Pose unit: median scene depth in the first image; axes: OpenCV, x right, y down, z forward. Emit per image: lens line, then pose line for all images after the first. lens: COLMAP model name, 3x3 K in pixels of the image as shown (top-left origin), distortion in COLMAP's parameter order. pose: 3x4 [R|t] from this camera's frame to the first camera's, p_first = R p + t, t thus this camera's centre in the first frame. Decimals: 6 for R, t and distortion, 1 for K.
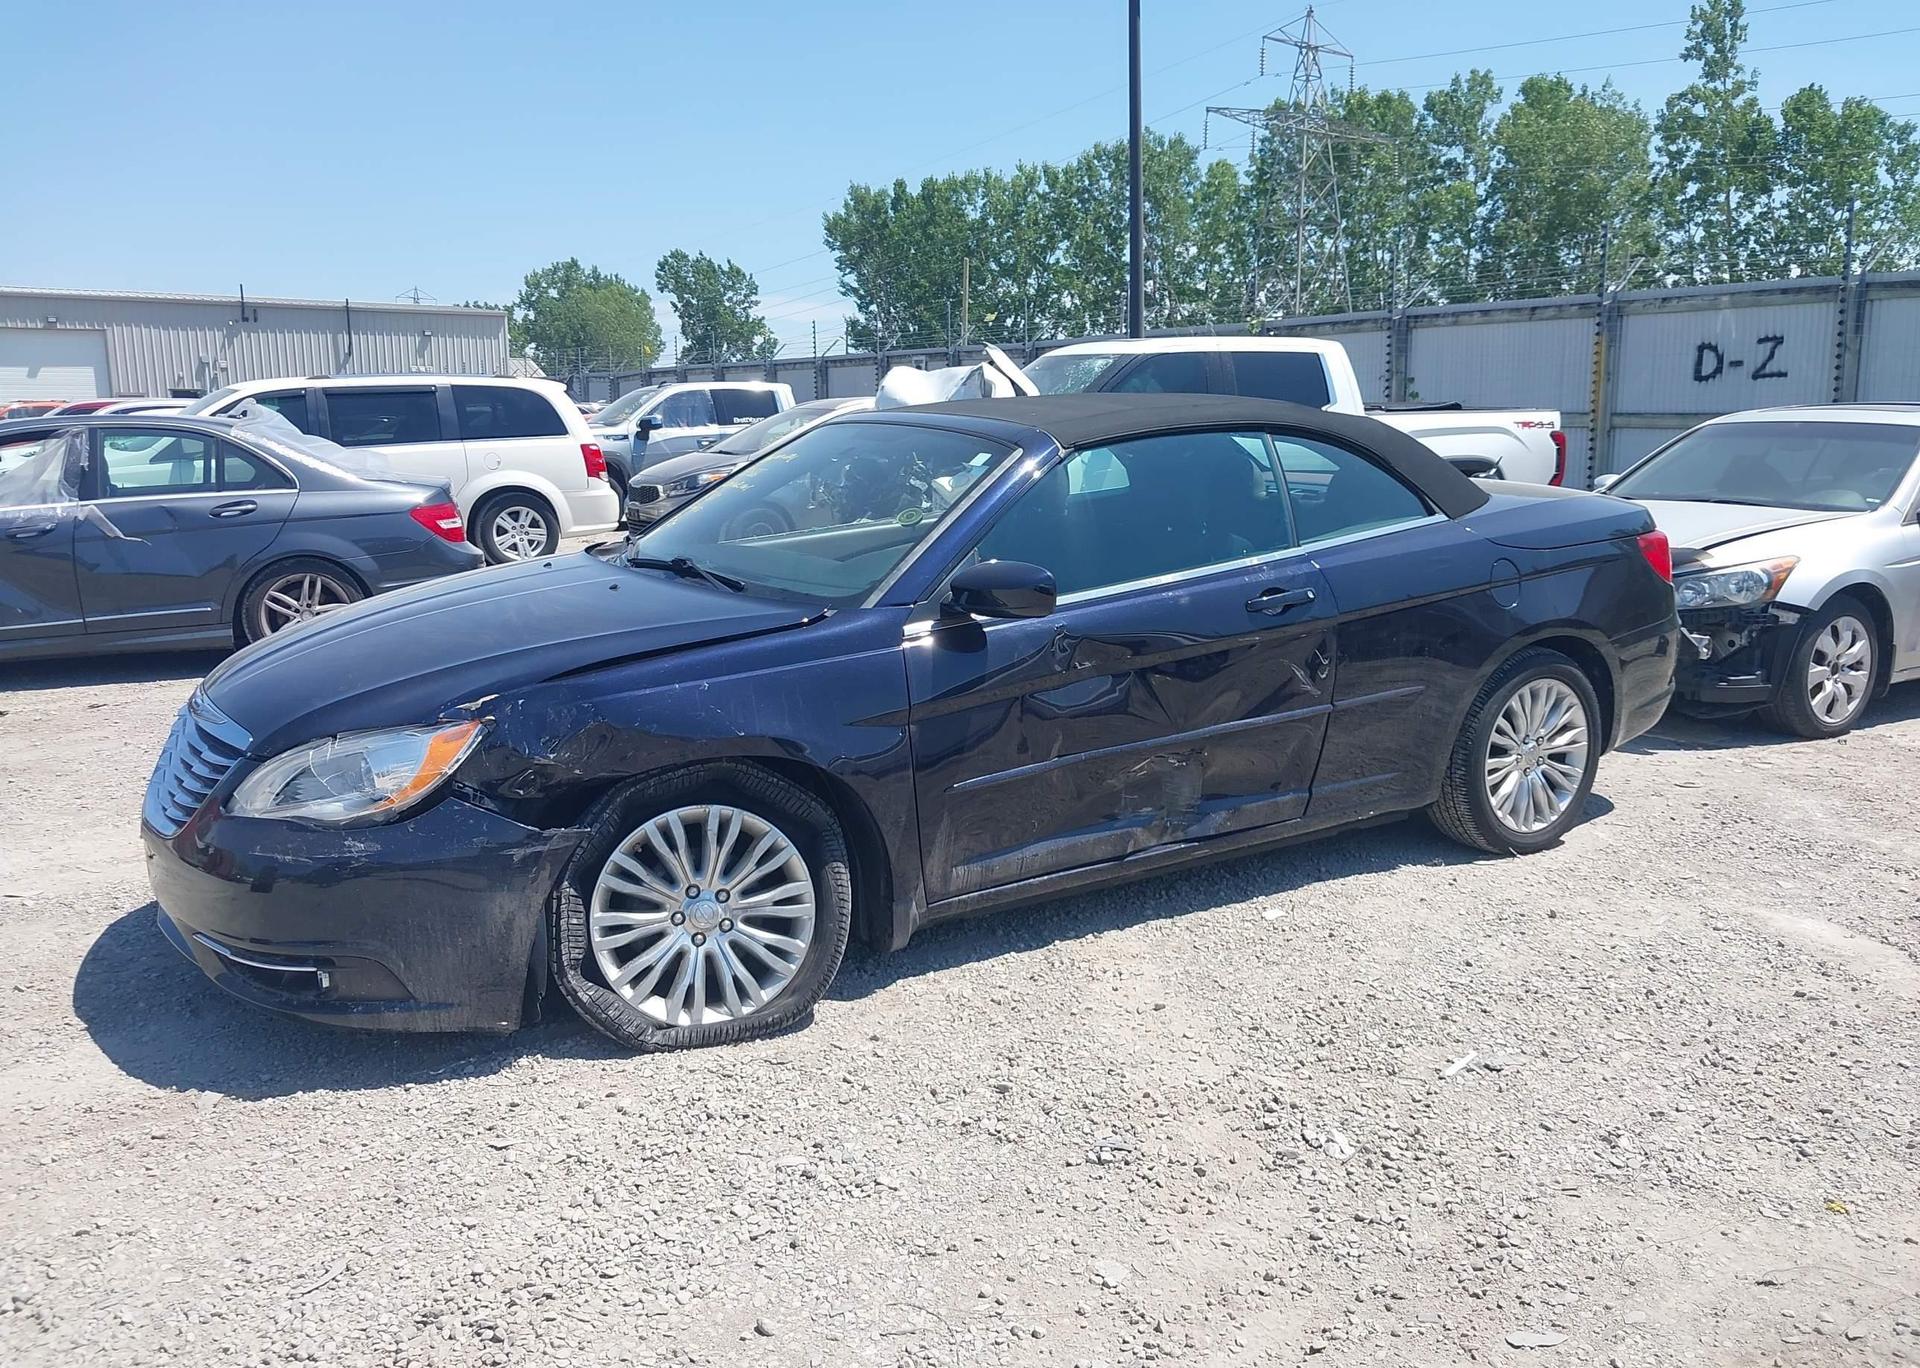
lens RADIAL K [[1589.3, 0, 1000.9], [0, 1589.3, 689.1], [0, 0, 1]] dist [-0.028053, 0.046107]
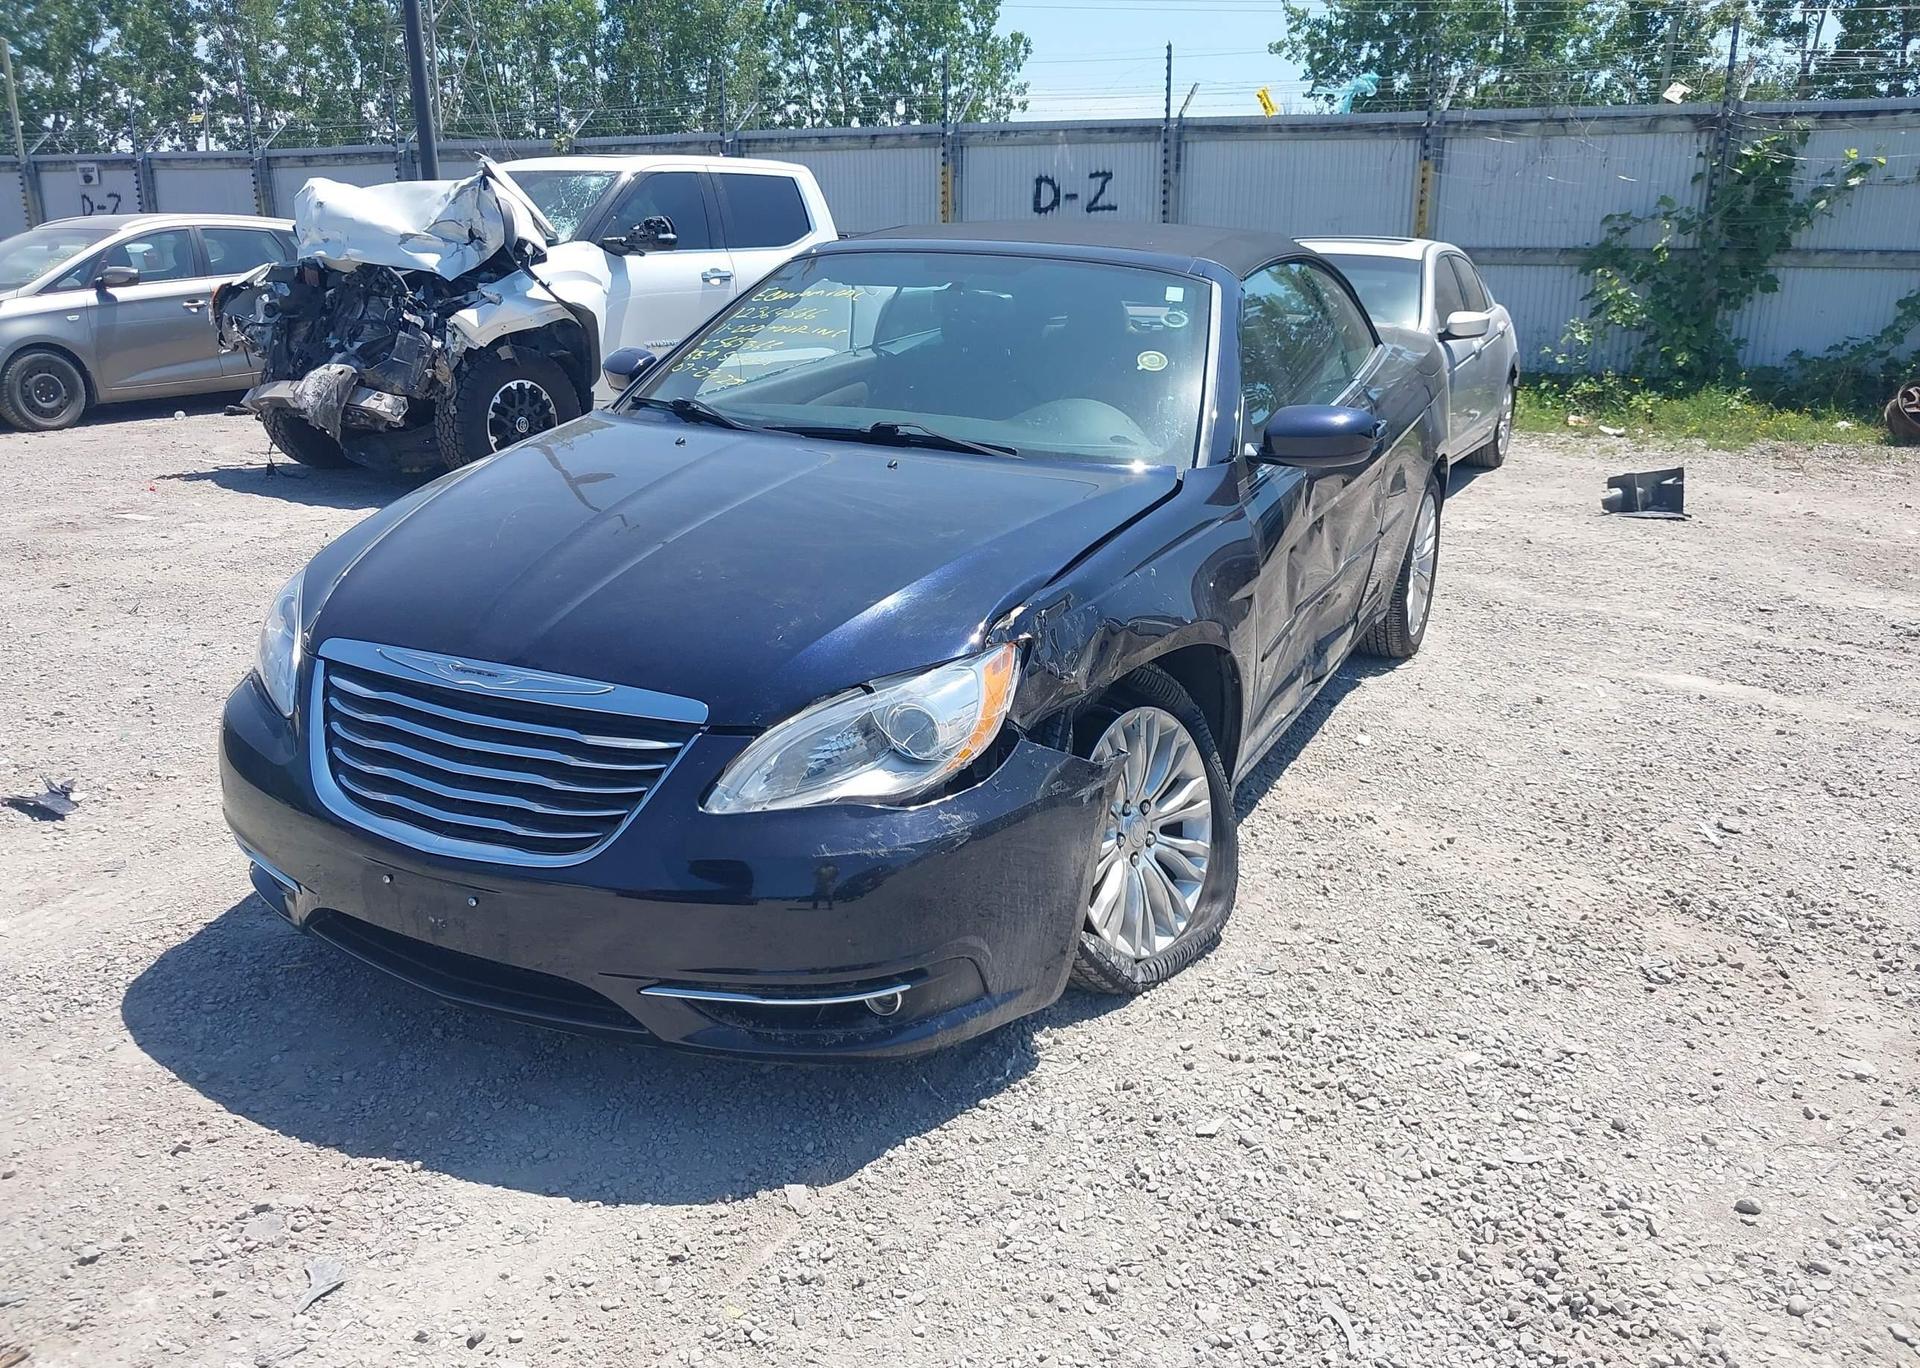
lens RADIAL K [[1589.3, 0, 1000.9], [0, 1589.3, 689.1], [0, 0, 1]] dist [-0.028053, 0.046107]
pose [[0.864378, -0.128600, 0.486120, -0.466526], [0.077138, 0.989213, 0.124530, -0.036890], [-0.496891, -0.070143, 0.864974, 0.204203]]
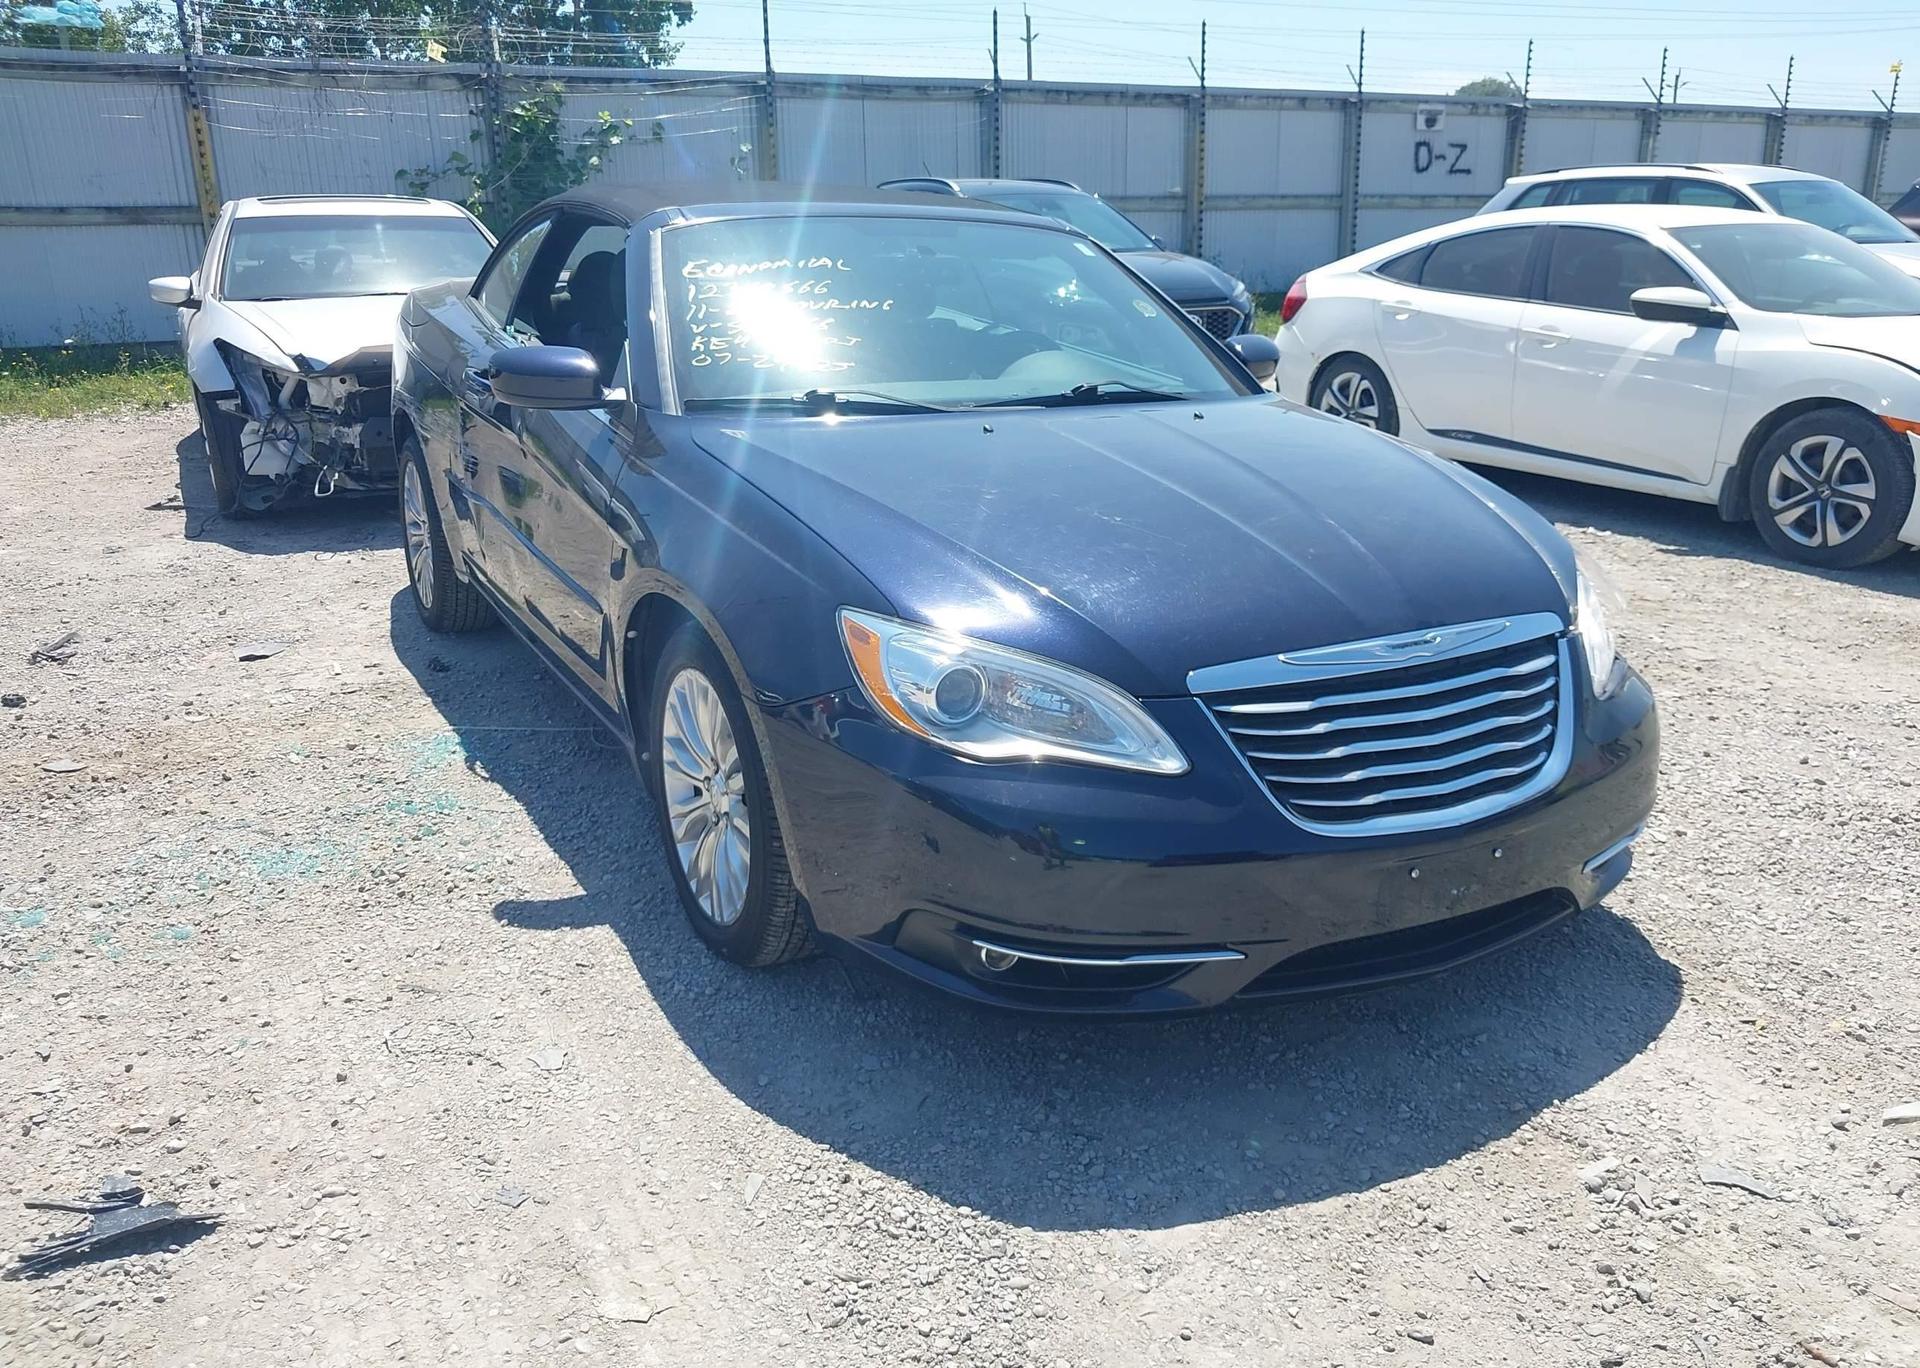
lens RADIAL K [[1565.8, 0, 960.0], [0, 1565.8, 684.0], [0, 0, 1]] dist [-0.006135, 0.011532]
pose [[0.085112, -0.295760, 0.951463, -0.940128], [0.177633, 0.944134, 0.277592, -0.173874], [-0.980409, 0.145385, 0.132894, 0.973777]]
